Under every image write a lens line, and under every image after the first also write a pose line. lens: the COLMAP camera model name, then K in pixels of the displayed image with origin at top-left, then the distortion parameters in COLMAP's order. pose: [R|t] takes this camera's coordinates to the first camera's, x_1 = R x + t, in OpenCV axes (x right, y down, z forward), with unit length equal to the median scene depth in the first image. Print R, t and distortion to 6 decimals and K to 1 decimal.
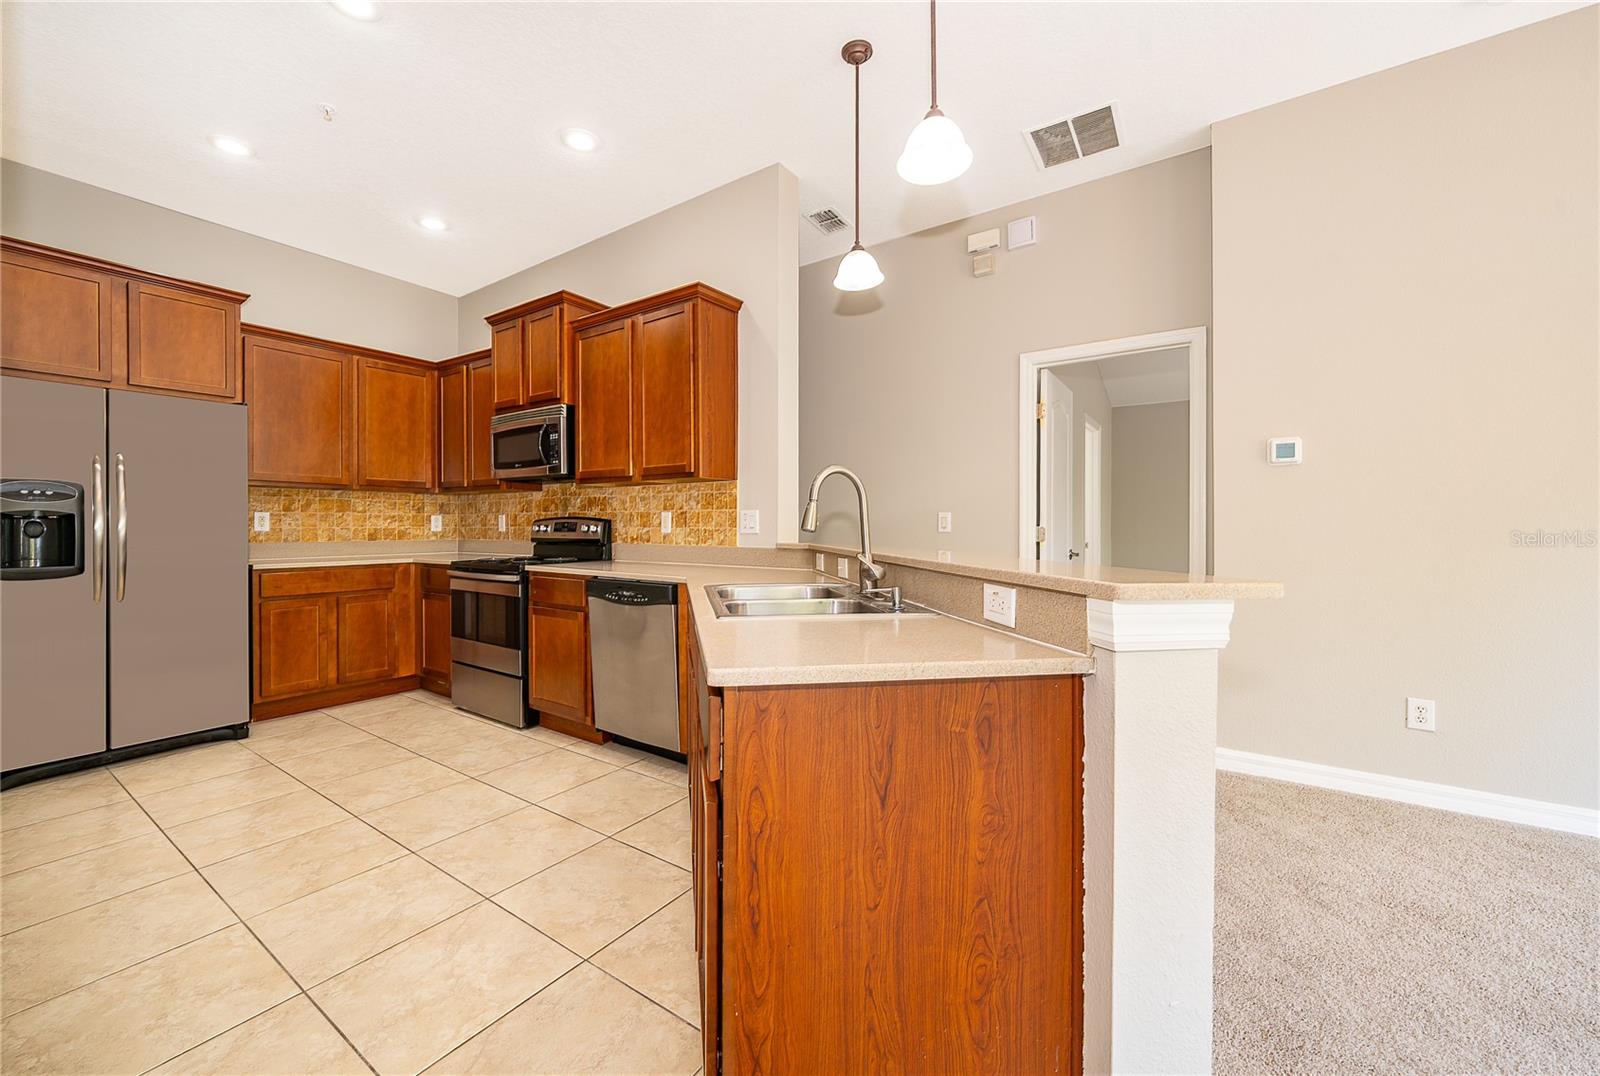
lens RADIAL K [[606.4, 0, 784.0], [0, 606.4, 529.2], [0, 0, 1]] dist [0.001013, -0.001023]
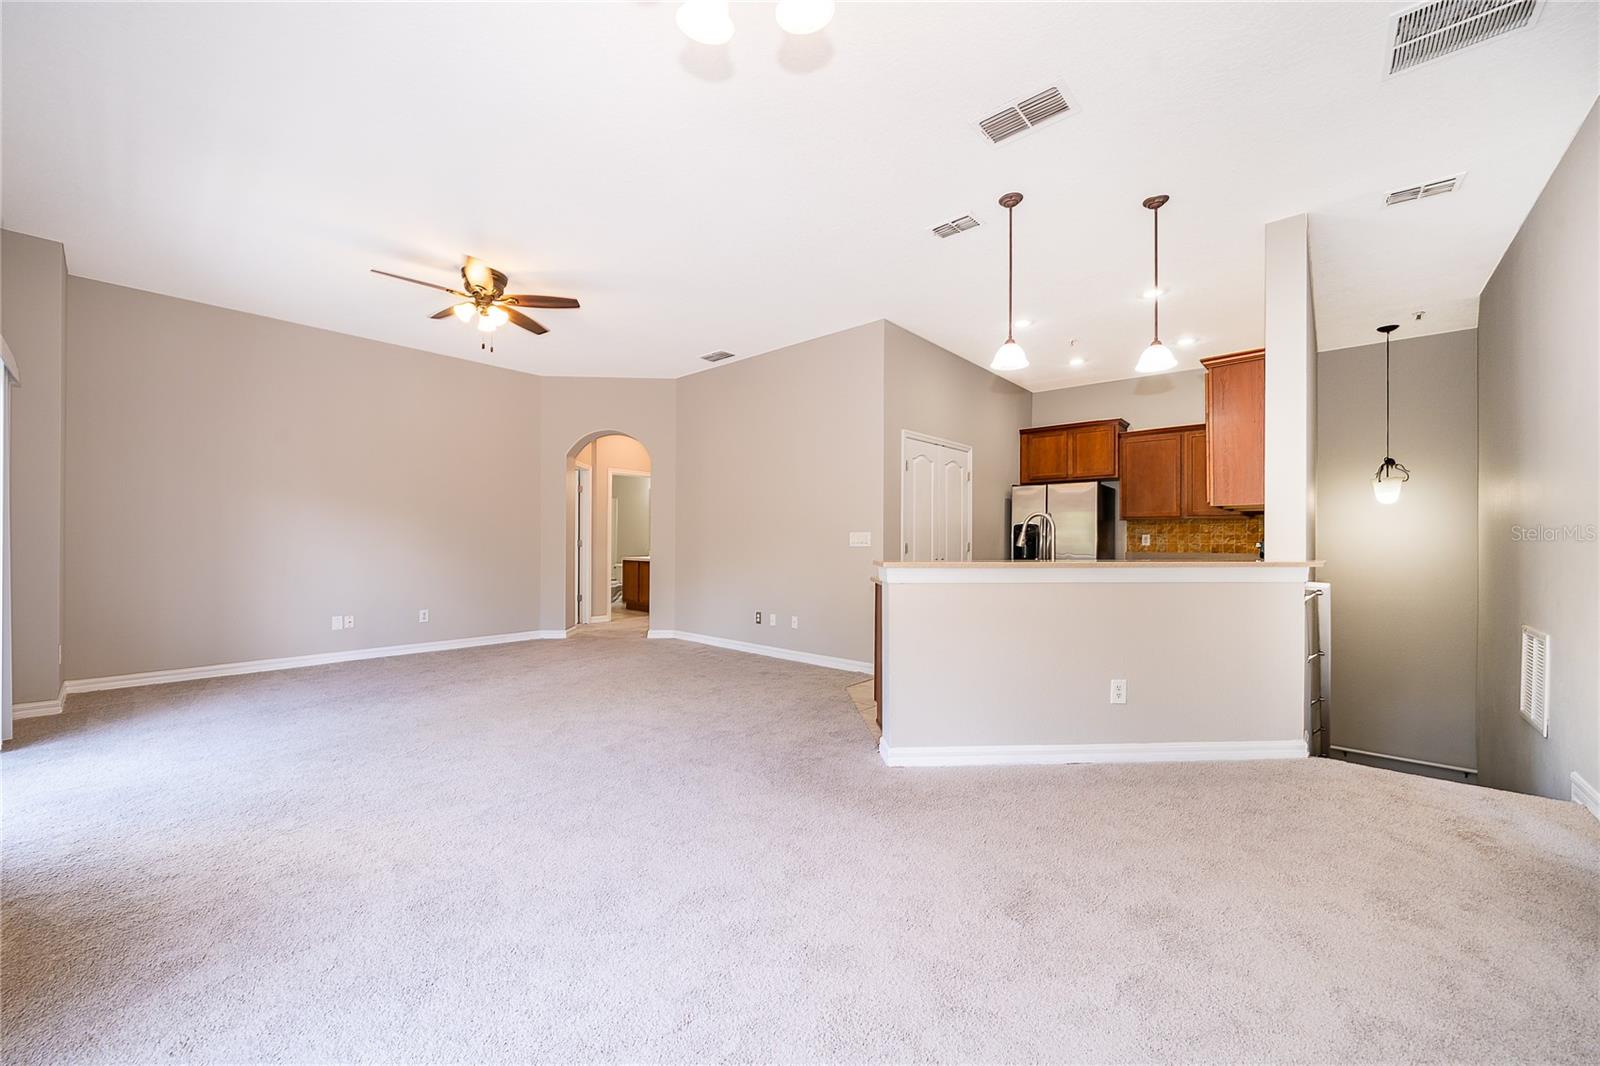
lens RADIAL K [[606.4, 0, 791.5], [0, 606.4, 541.4], [0, 0, 1]] dist [0.001013, -0.001023]
pose [[-0.125631, 0.007603, -0.992048, 1.151341], [-0.008338, 0.999927, 0.008720, -0.017012], [0.992042, 0.009368, -0.125558, 0.253285]]
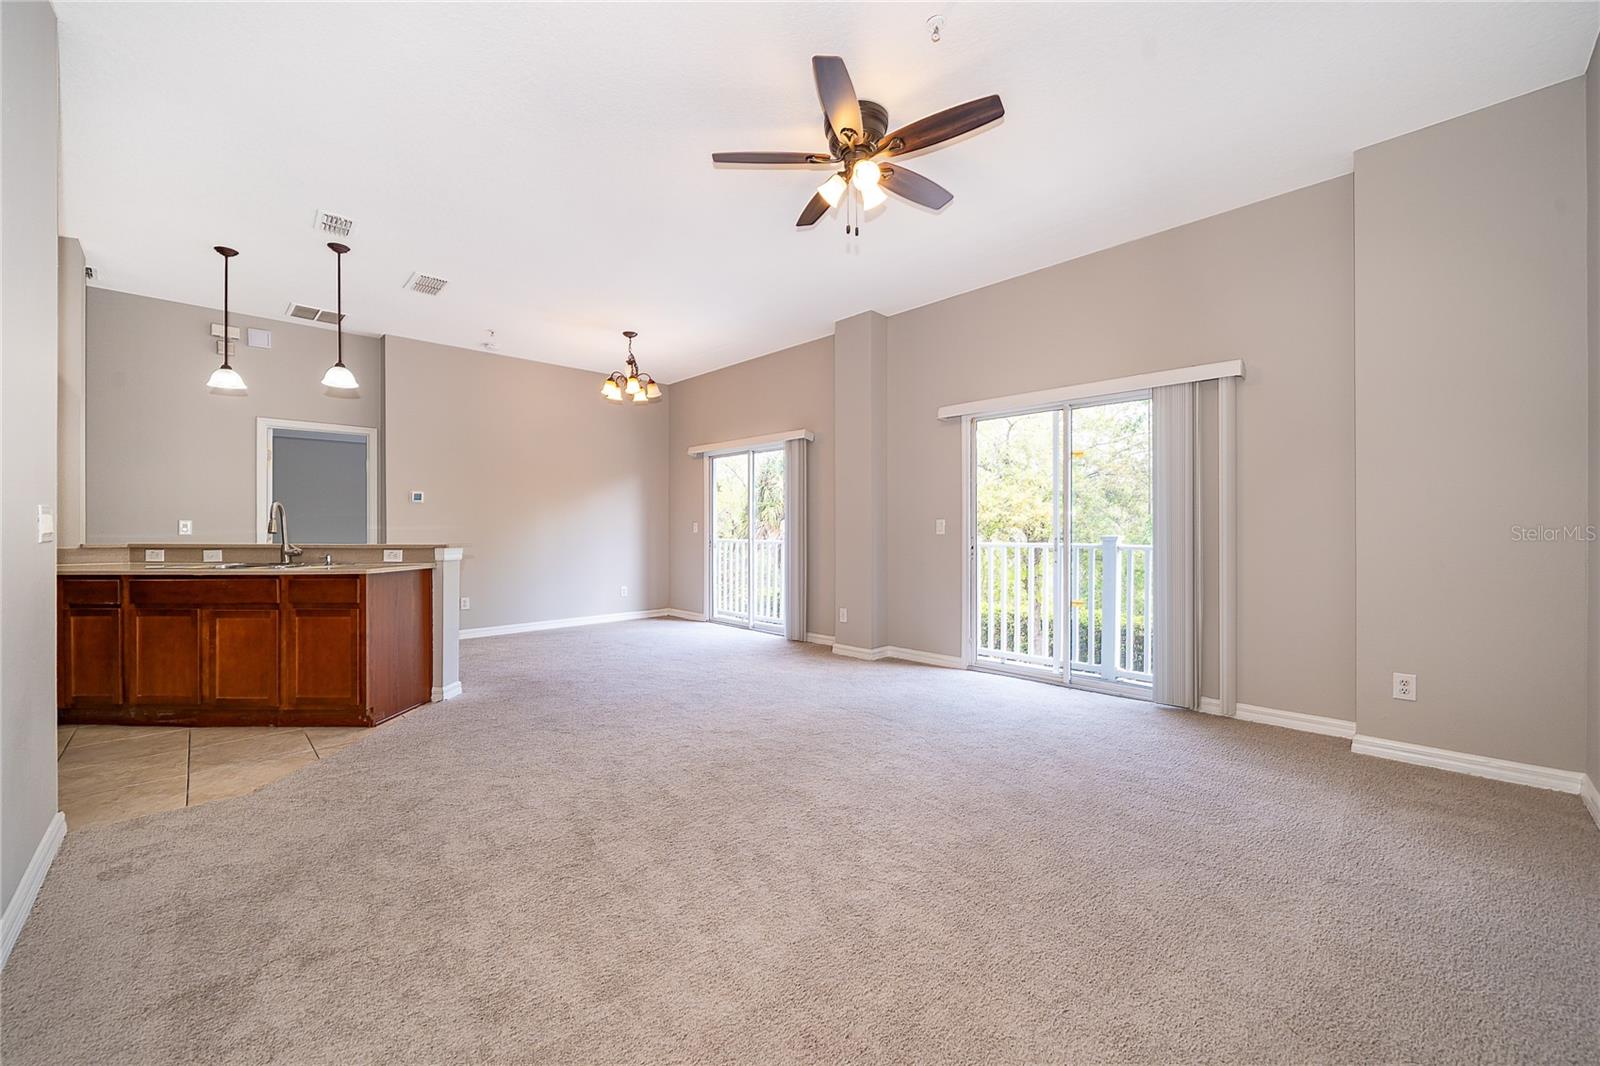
lens RADIAL K [[606.4, 0, 801.9], [0, 606.4, 525.2], [0, 0, 1]] dist [0.001013, -0.001023]
pose [[0.192719, 0.005329, 0.981240, -0.868600], [0.003987, 0.999973, -0.006214, -0.004256], [-0.981246, 0.005110, 0.192692, -0.651323]]
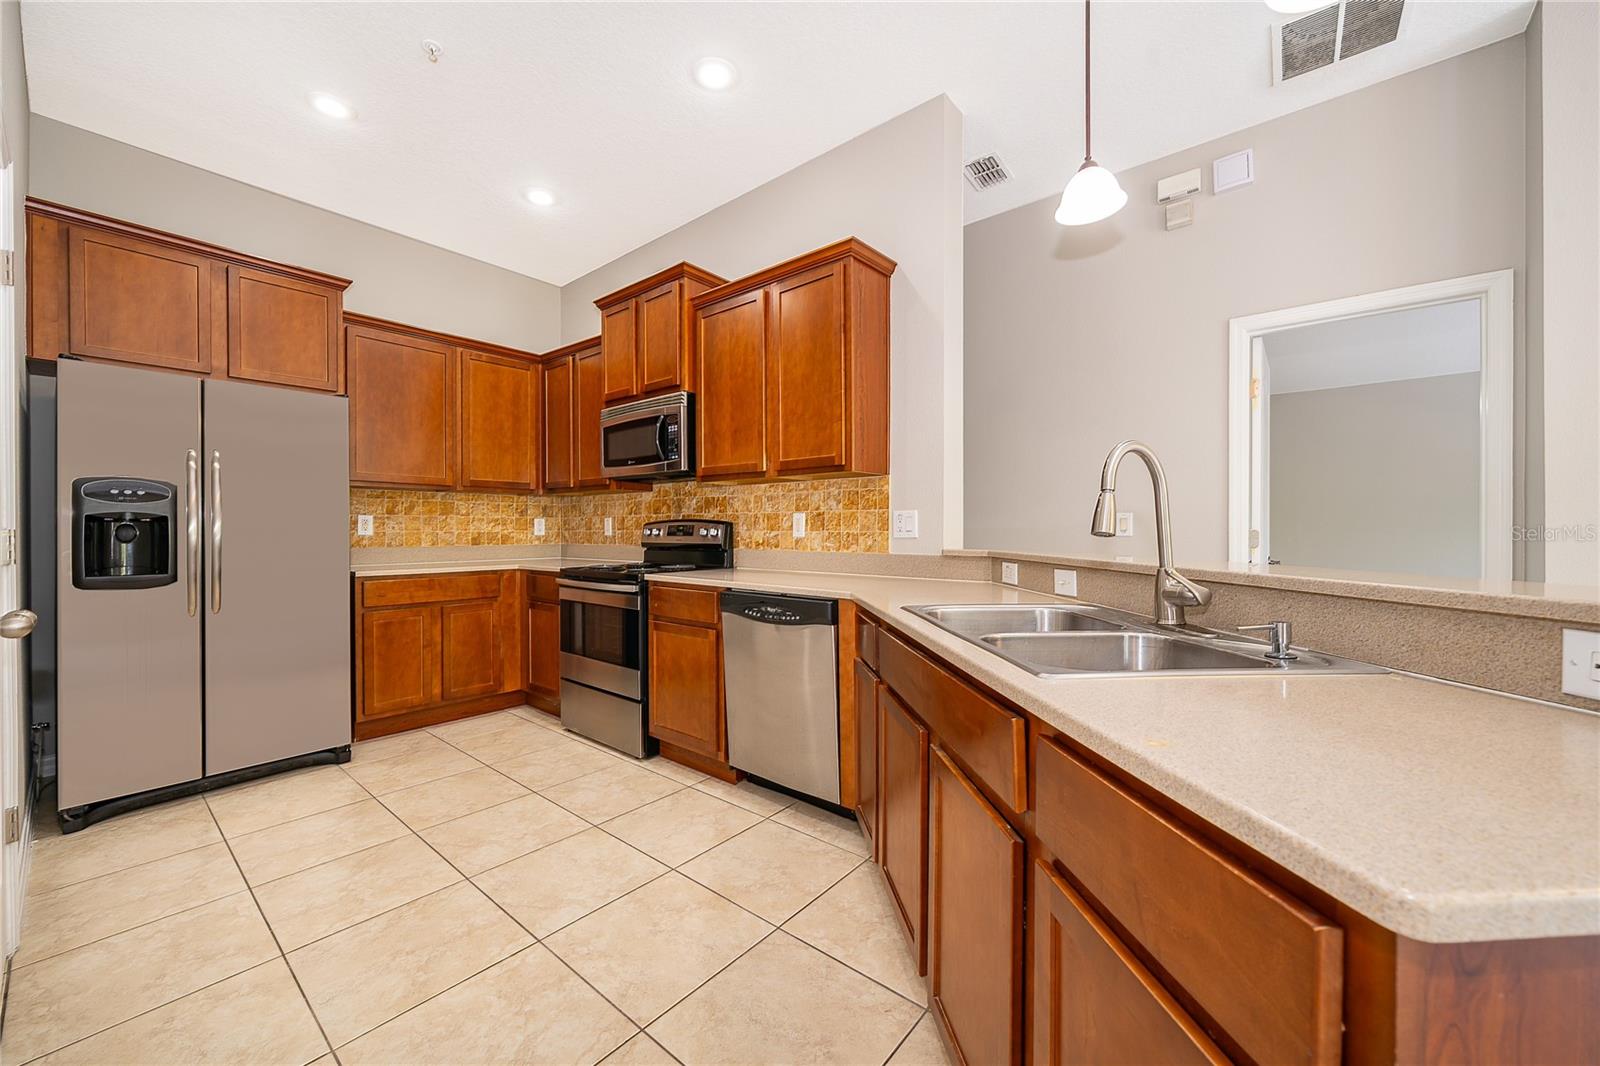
lens RADIAL K [[606.4, 0, 811.1], [0, 606.4, 533.4], [0, 0, 1]] dist [0.001013, -0.001023]
pose [[0.996693, -0.000535, -0.081262, -0.113332], [0.000598, 1.000000, 0.000748, 0.000026], [0.081261, -0.000794, 0.996693, 0.141159]]
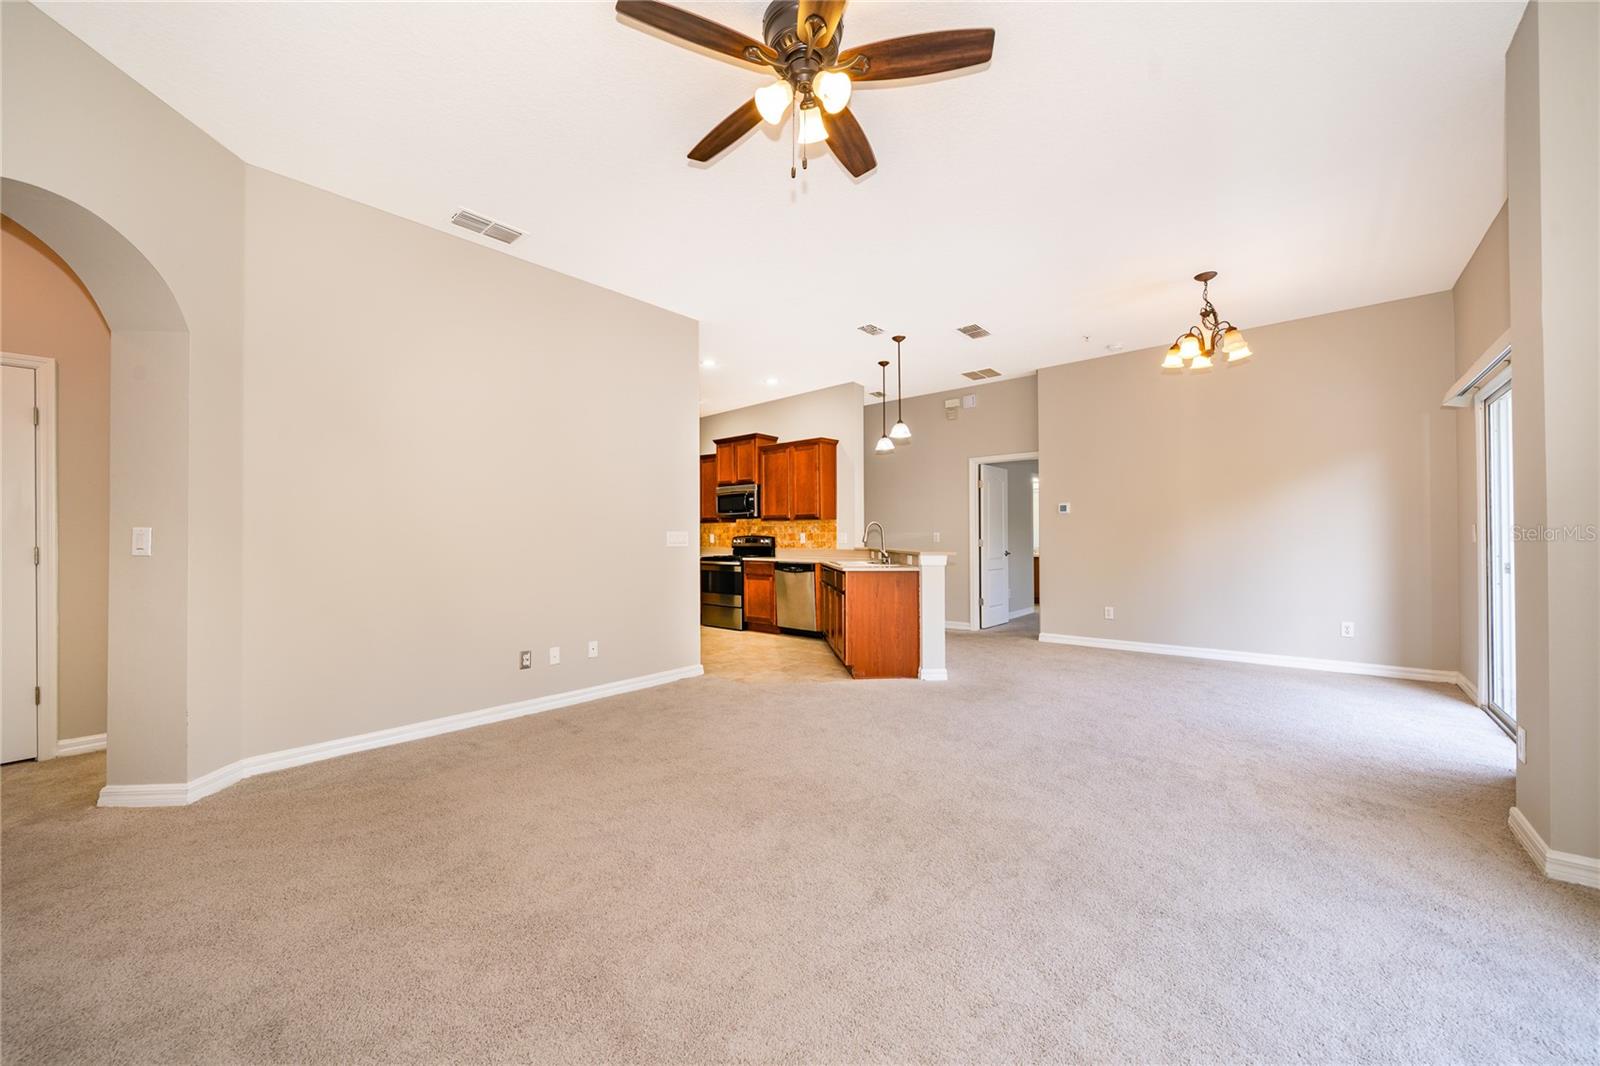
lens RADIAL K [[606.4, 0, 800.4], [0, 606.4, 527.5], [0, 0, 1]] dist [0.001013, -0.001023]
pose [[0.993735, -0.007507, -0.111509, 0.039818], [0.005356, 0.999794, -0.019579, -0.007748], [0.111633, 0.018859, 0.993571, -1.217312]]
